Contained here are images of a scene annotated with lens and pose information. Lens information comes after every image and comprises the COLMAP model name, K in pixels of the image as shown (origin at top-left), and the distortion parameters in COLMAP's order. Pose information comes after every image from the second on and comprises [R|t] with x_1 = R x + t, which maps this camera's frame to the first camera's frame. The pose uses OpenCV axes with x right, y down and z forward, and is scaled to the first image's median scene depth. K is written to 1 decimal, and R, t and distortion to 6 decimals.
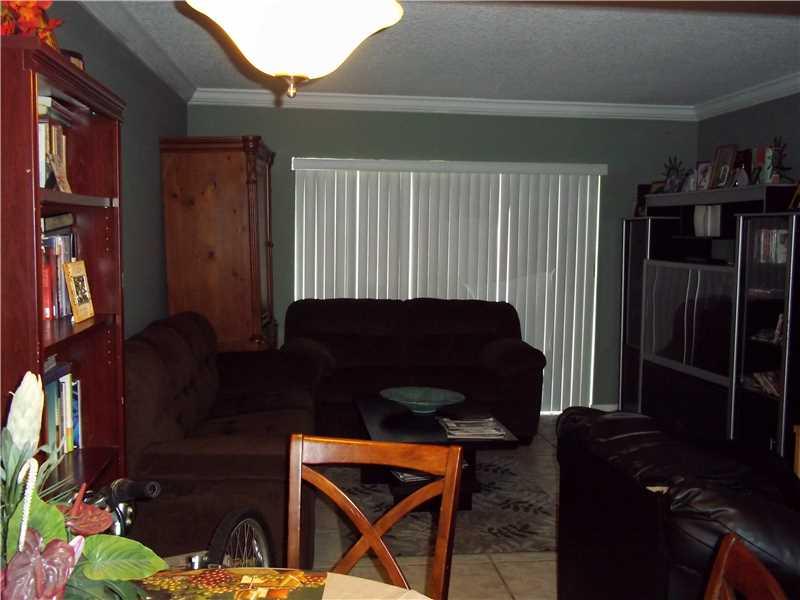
lens RADIAL K [[838.3, 0, 400.0], [0, 838.3, 300.0], [0, 0, 1]] dist [0.010791, 0.019925]
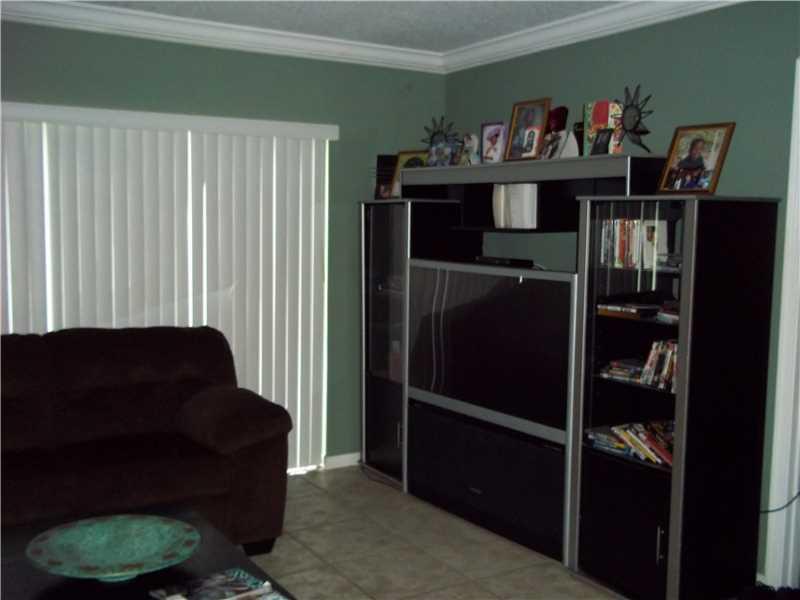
lens RADIAL K [[838.7, 0, 400.0], [0, 838.7, 300.0], [0, 0, 1]] dist [-0.016560, -0.023256]
pose [[0.898223, -0.045462, 0.437182, -0.026369], [0.035962, 0.998903, 0.029990, -0.035330], [-0.438066, -0.011216, 0.898873, 0.361739]]
